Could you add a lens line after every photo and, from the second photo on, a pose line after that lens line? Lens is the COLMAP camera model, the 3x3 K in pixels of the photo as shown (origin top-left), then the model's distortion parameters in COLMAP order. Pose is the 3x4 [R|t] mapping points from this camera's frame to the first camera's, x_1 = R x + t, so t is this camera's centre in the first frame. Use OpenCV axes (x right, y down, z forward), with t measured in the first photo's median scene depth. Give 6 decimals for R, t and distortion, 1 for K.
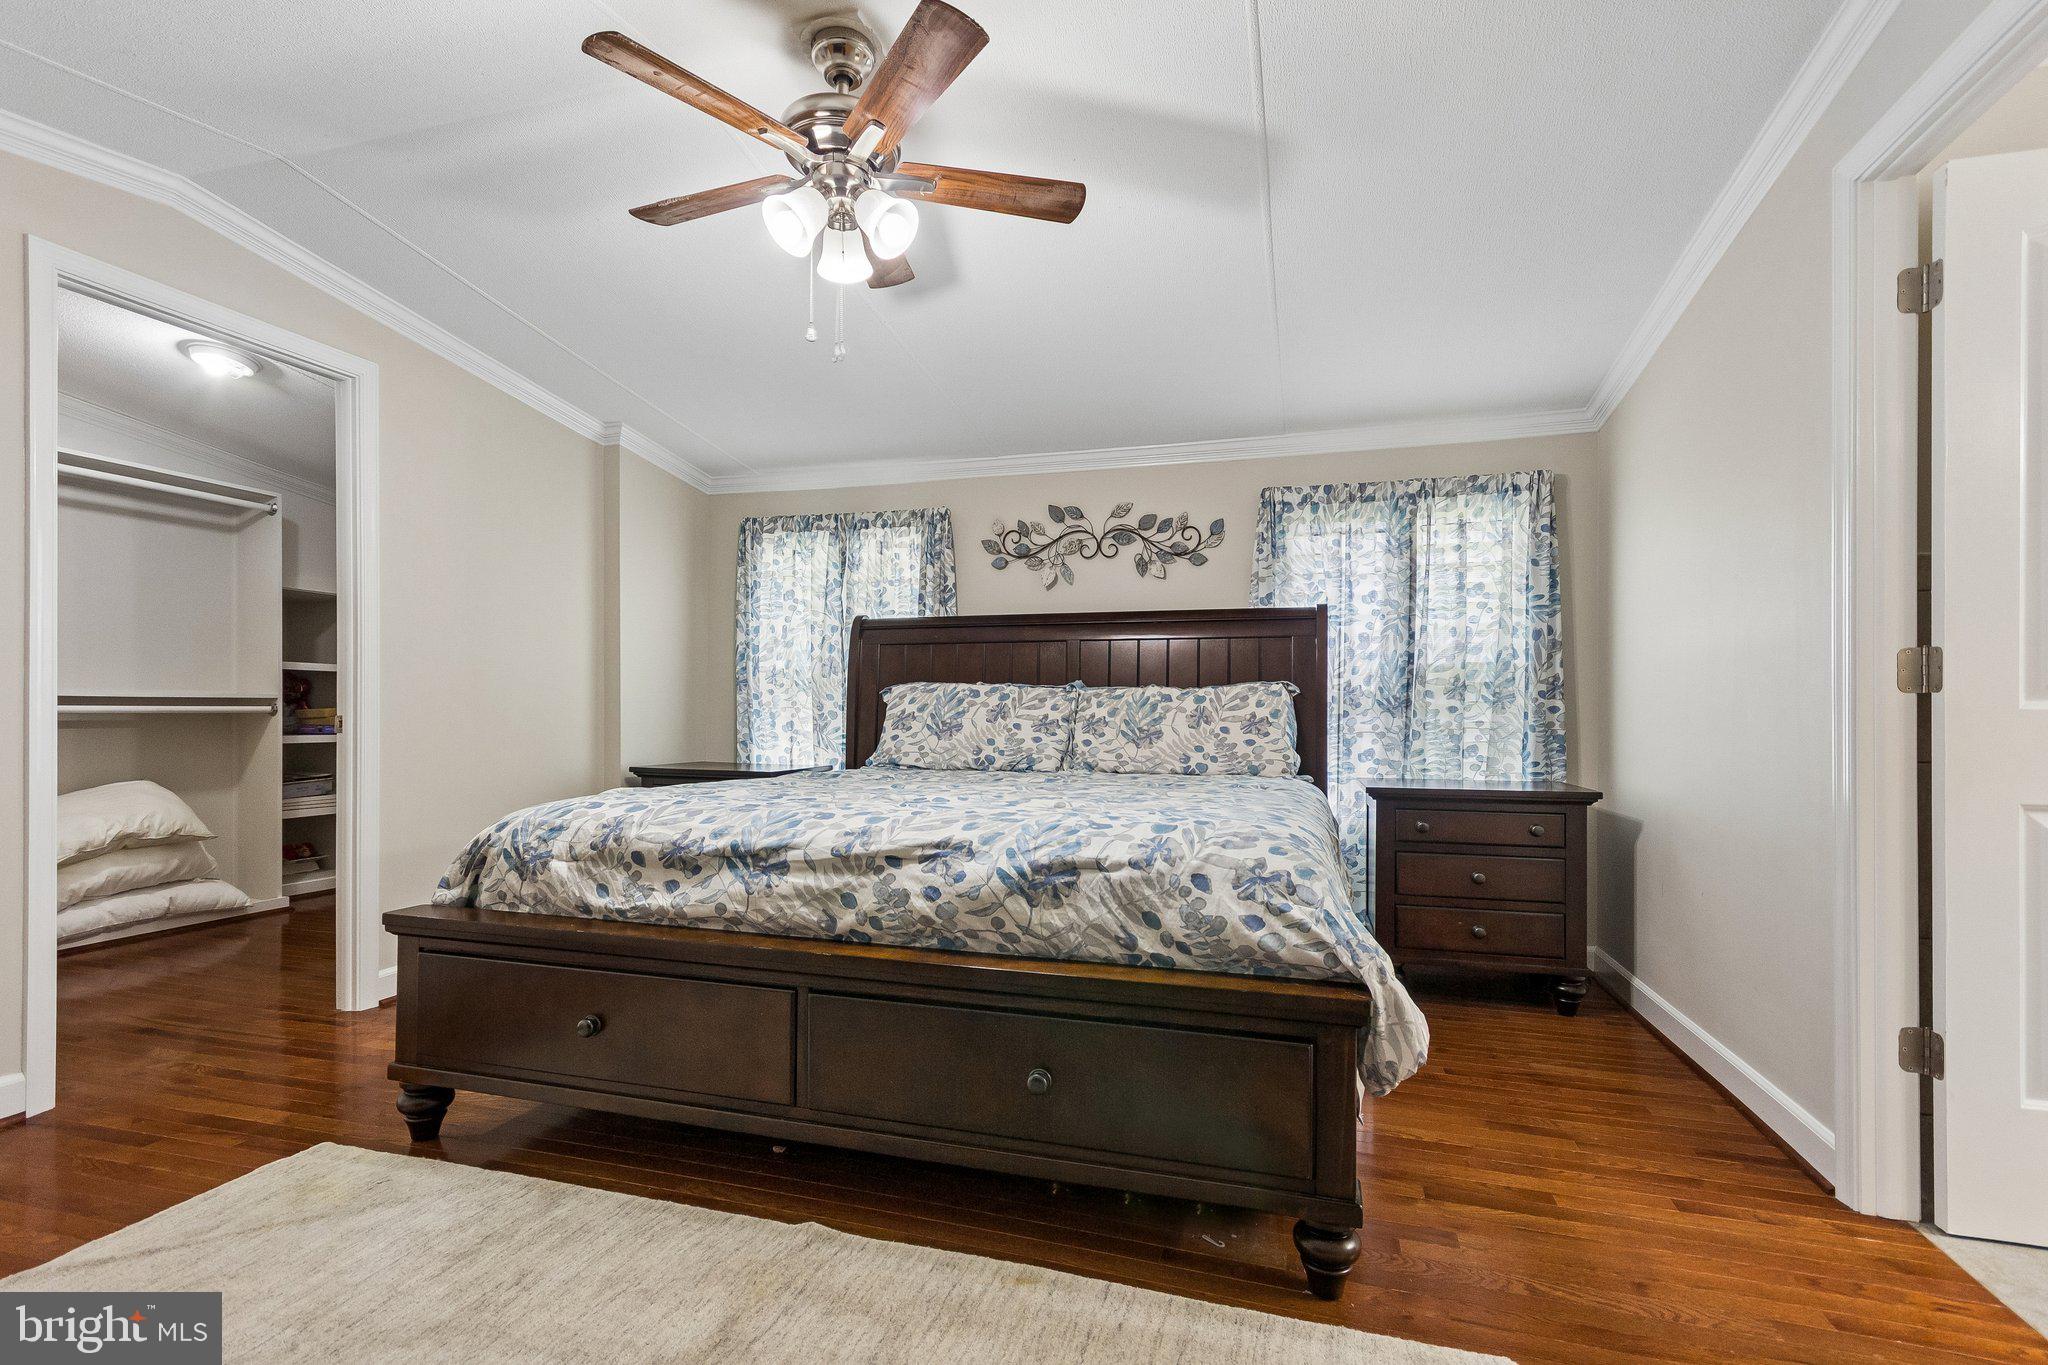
lens RADIAL K [[956.6, 0, 1012.2], [0, 956.6, 712.1], [0, 0, 1]] dist [0.007915, 0.000055]
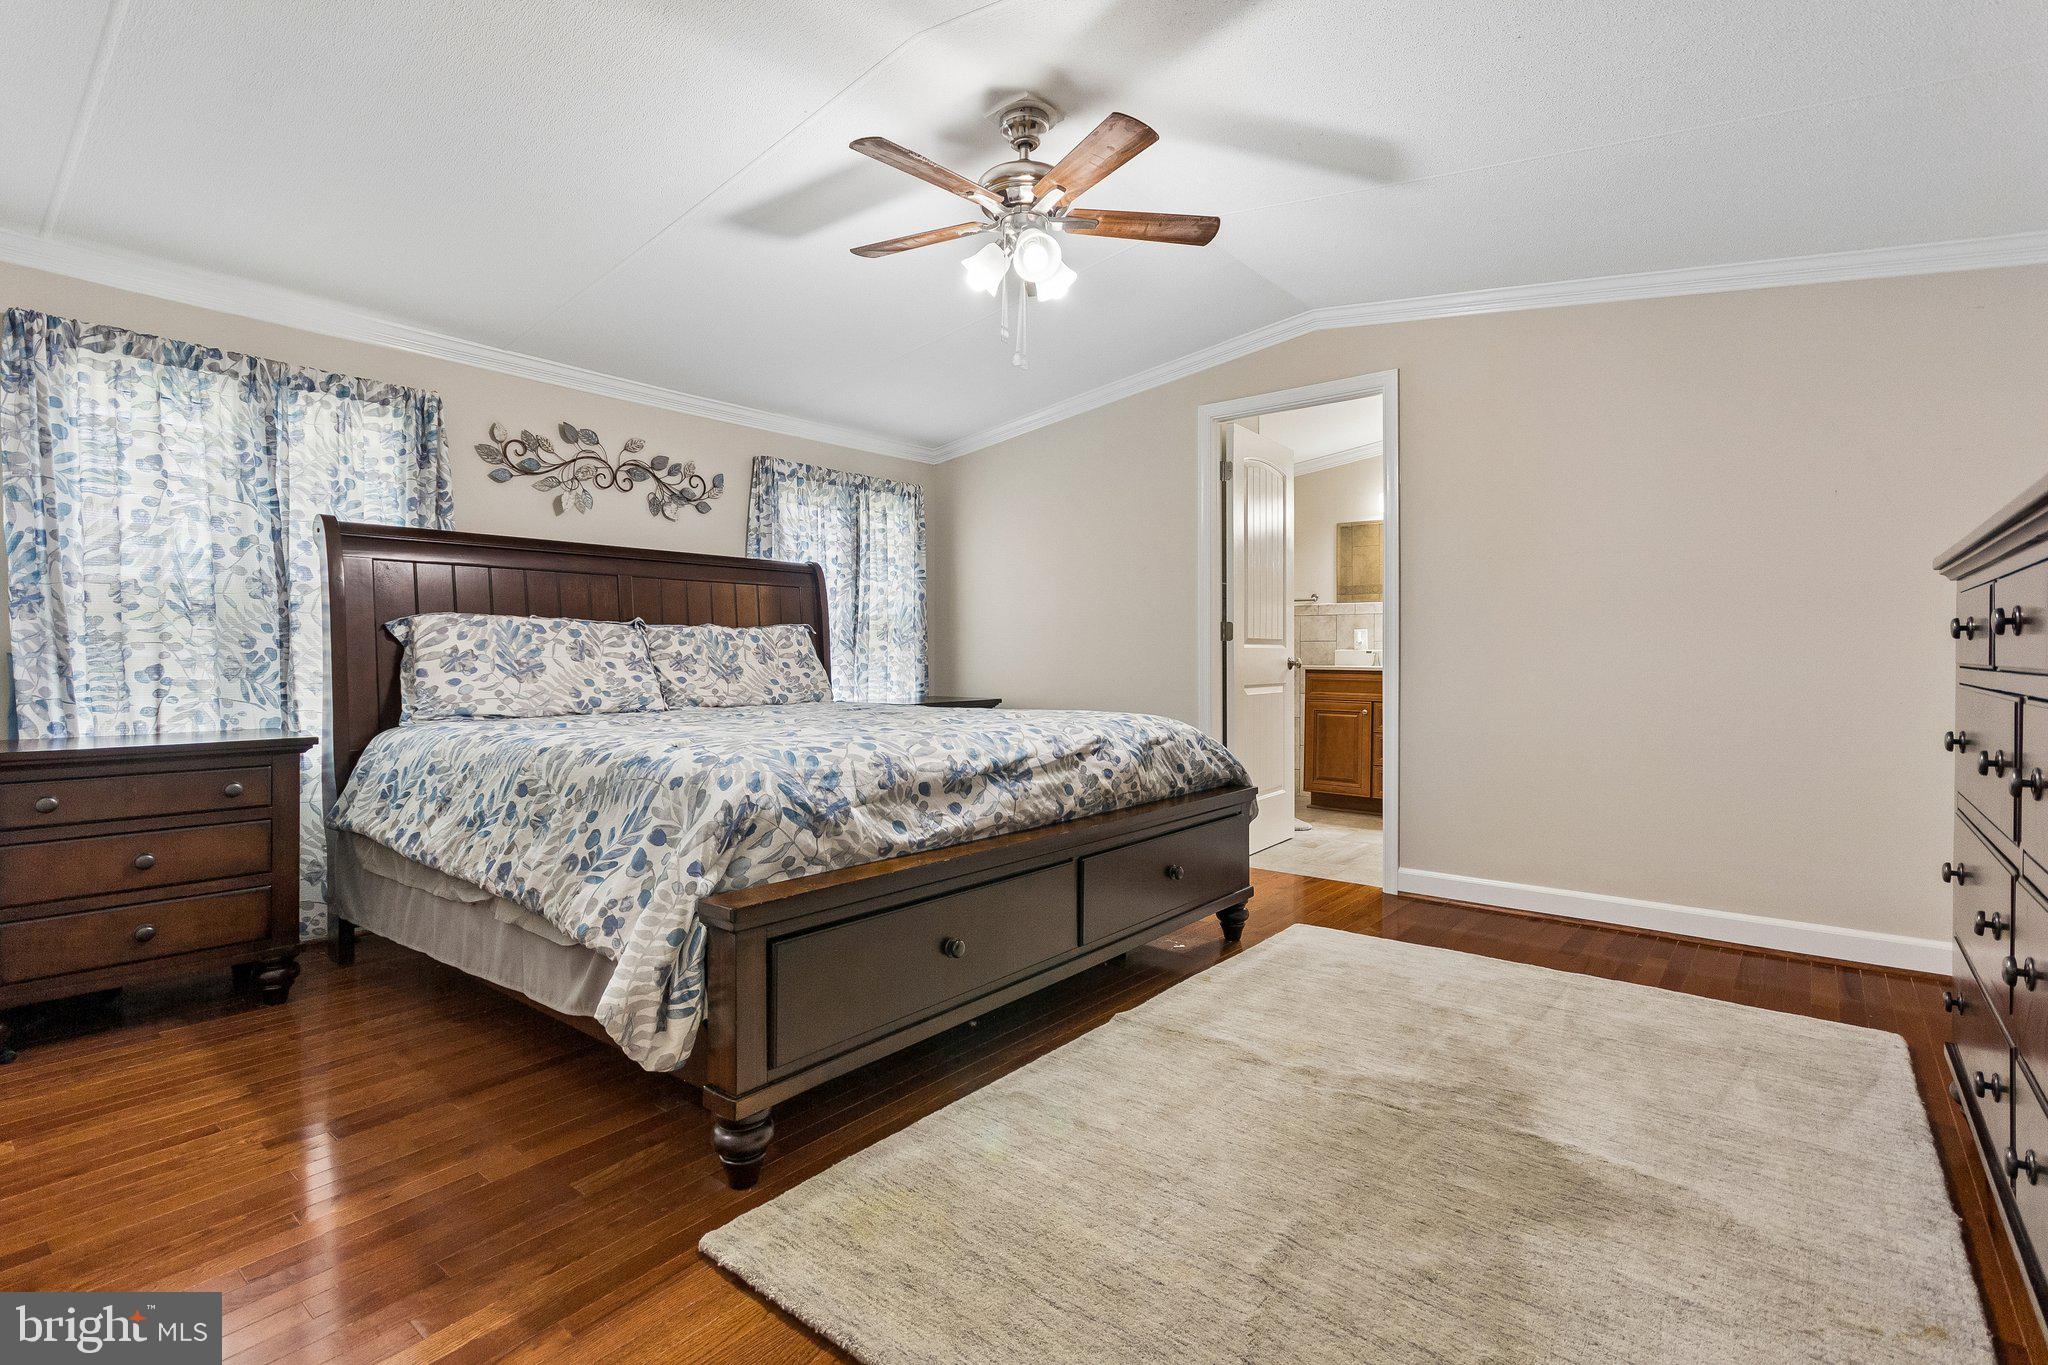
lens RADIAL K [[956.6, 0, 1022.4], [0, 956.6, 674.7], [0, 0, 1]] dist [0.007915, 0.000055]
pose [[0.380624, -0.024538, 0.924404, -0.726633], [0.001146, 0.999660, 0.026063, 0.000552], [-0.924729, -0.008861, 0.380523, 0.280484]]
